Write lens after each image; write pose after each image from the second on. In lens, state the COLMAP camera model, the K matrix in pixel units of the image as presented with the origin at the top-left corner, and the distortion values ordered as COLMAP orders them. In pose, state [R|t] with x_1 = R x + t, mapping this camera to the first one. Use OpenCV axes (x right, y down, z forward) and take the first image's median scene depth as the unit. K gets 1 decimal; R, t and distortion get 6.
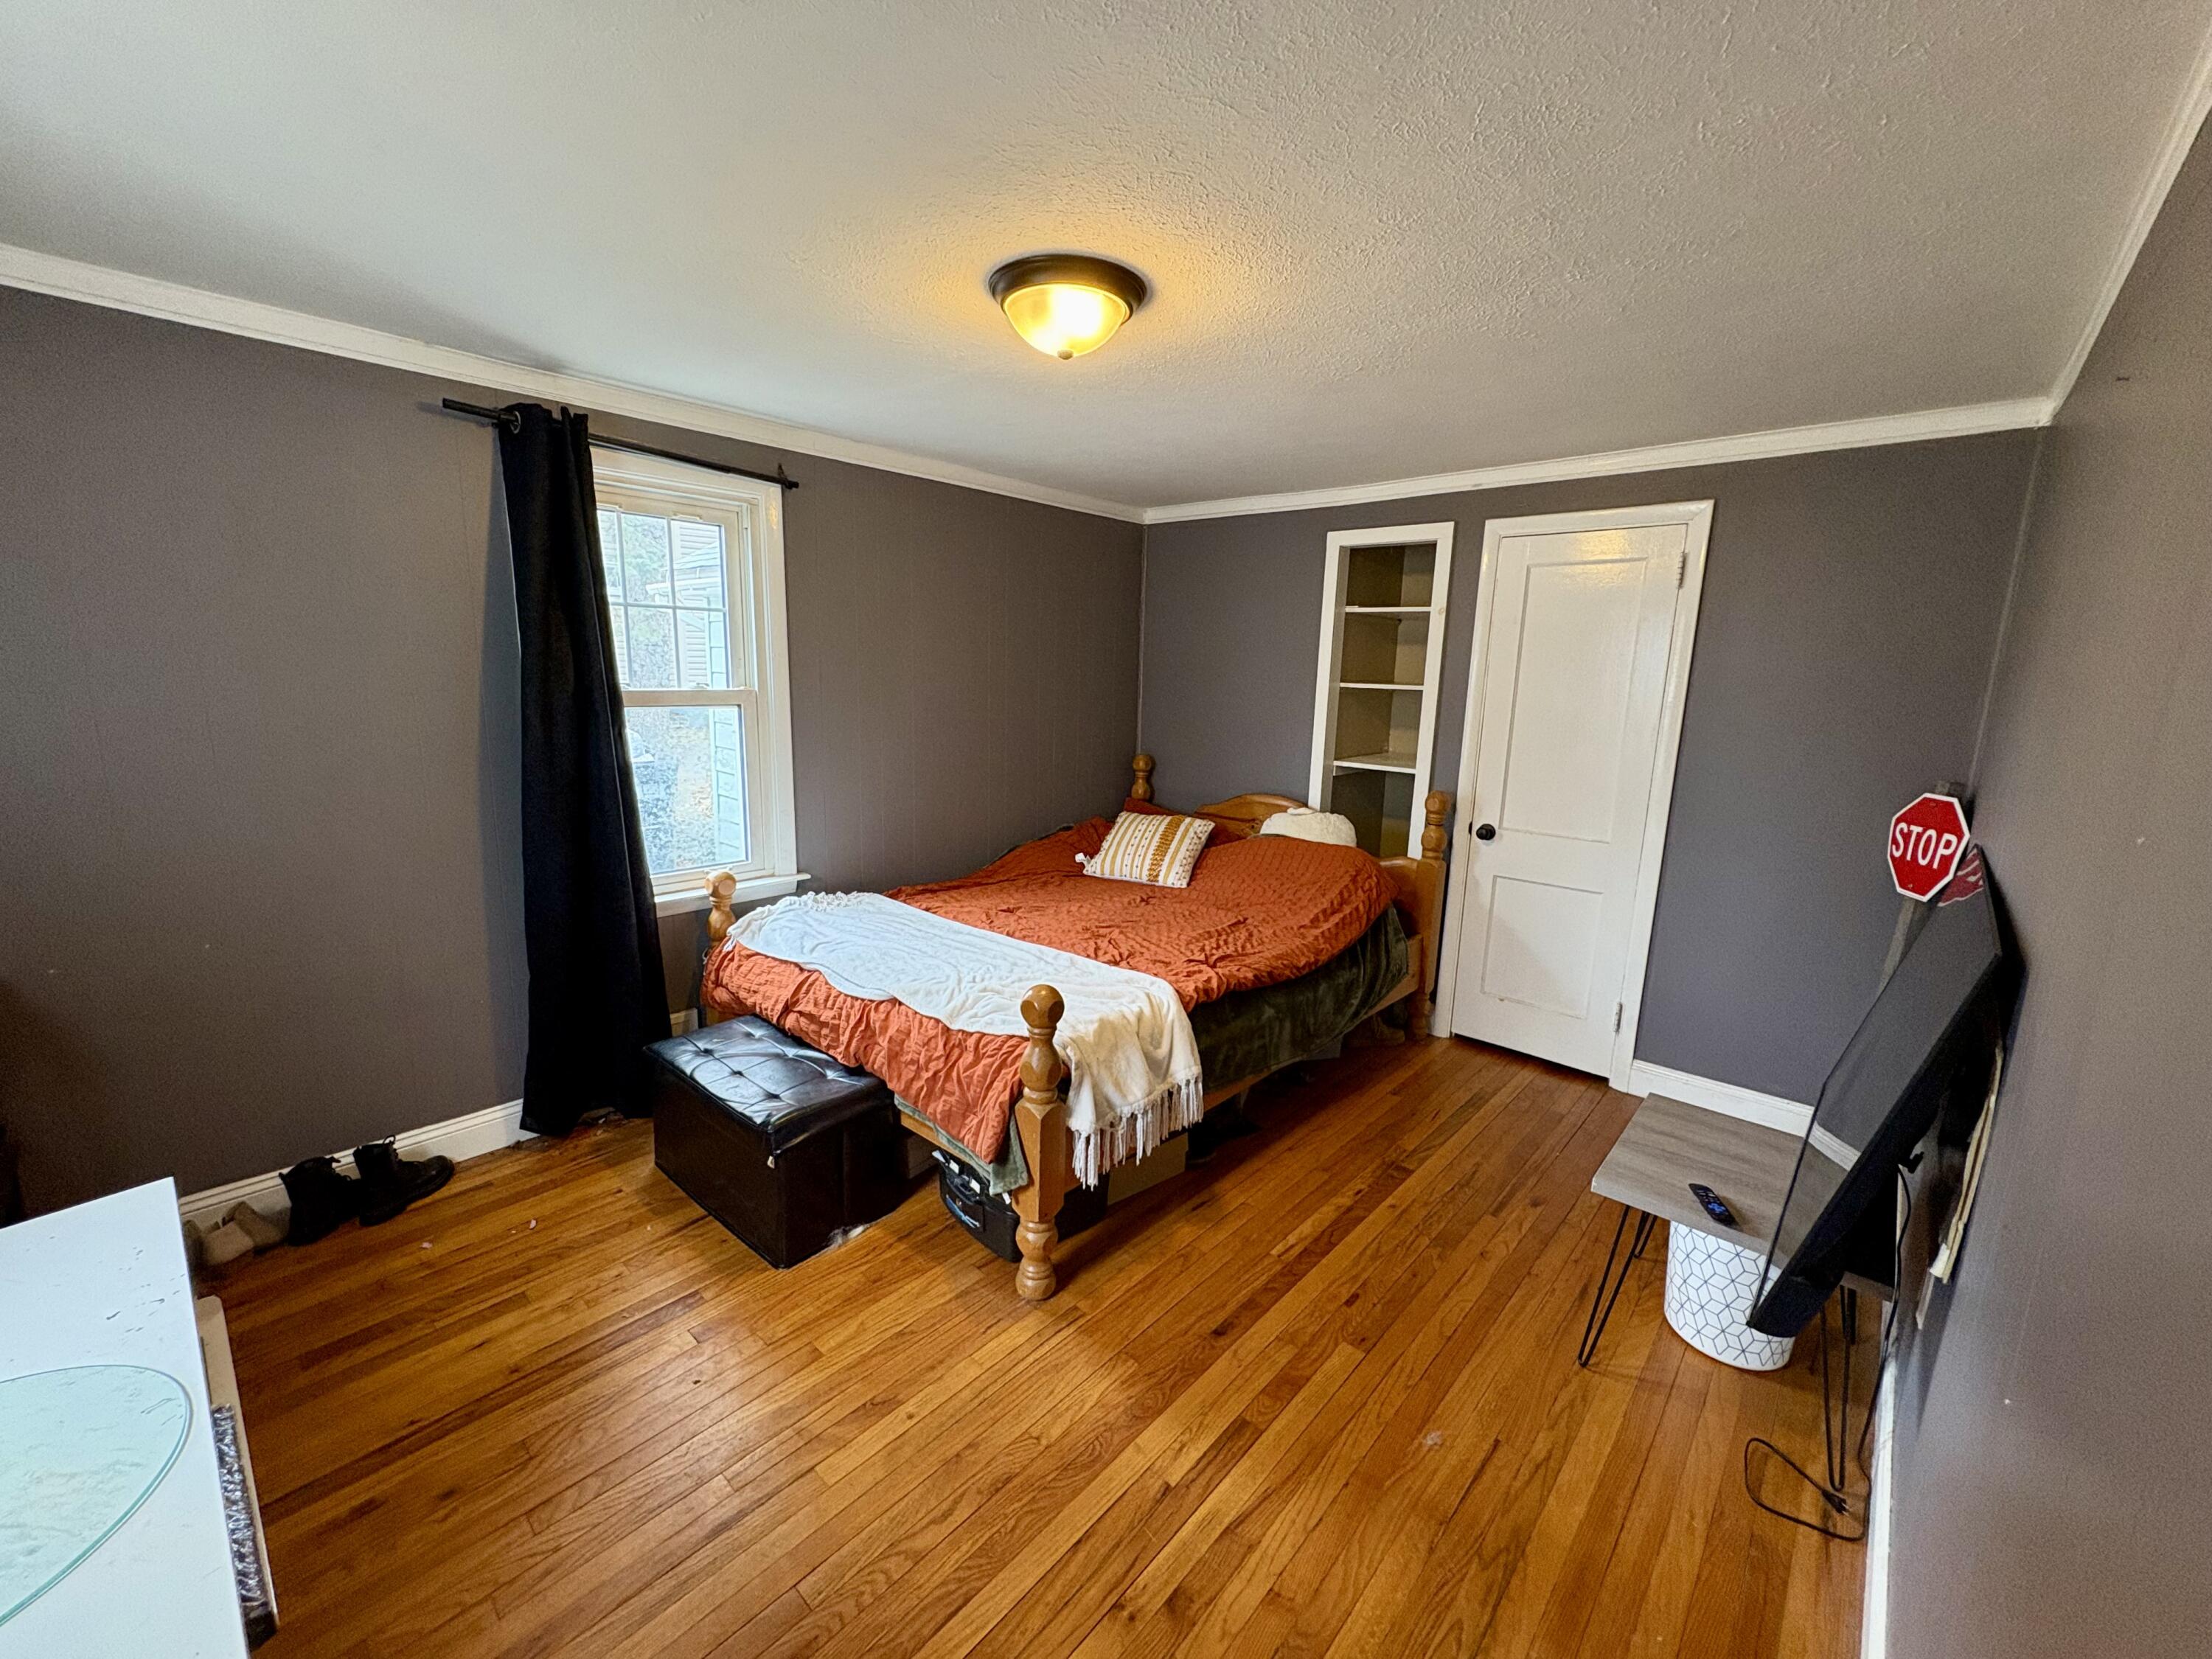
lens RADIAL K [[880.5, 0, 1103.9], [0, 880.5, 830.8], [0, 0, 1]] dist [0.001238, -0.000121]
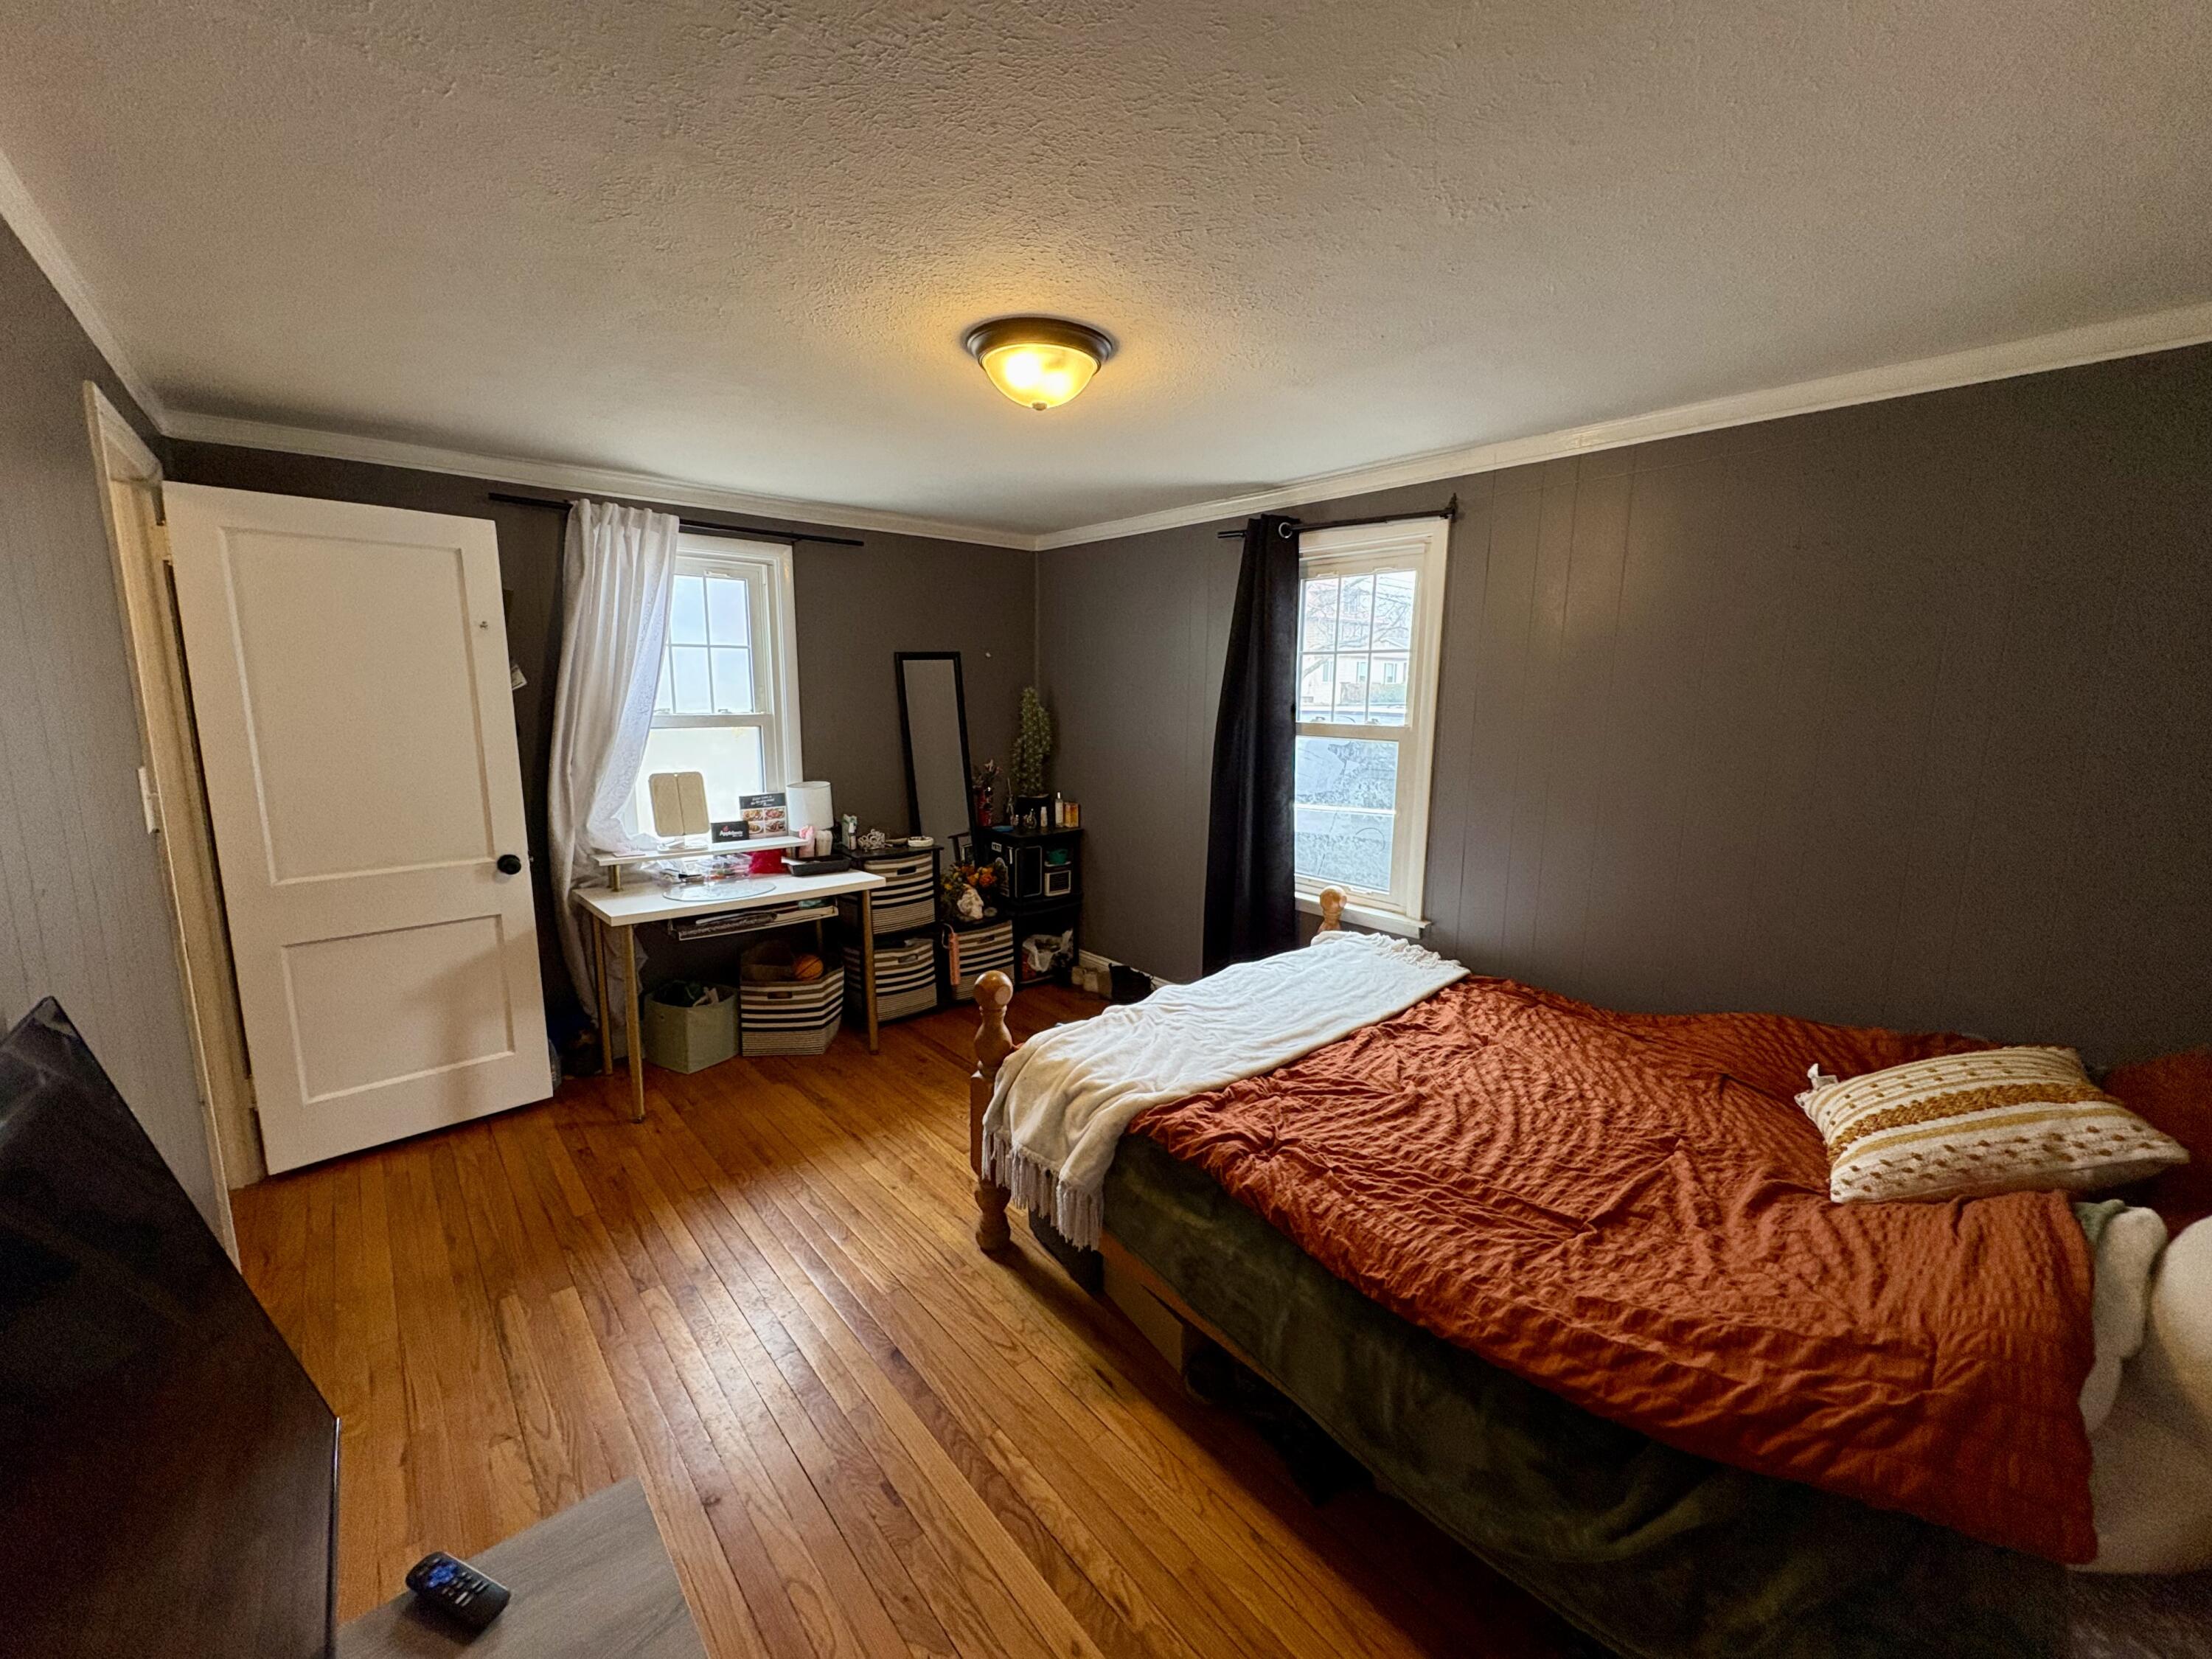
lens RADIAL K [[880.5, 0, 1103.9], [0, 880.5, 830.8], [0, 0, 1]] dist [0.001238, -0.000121]
pose [[-0.115506, 0.137652, -0.983723, 0.733346], [-0.199712, 0.966909, 0.158749, -0.152852], [0.973023, 0.214798, -0.084193, 0.868830]]
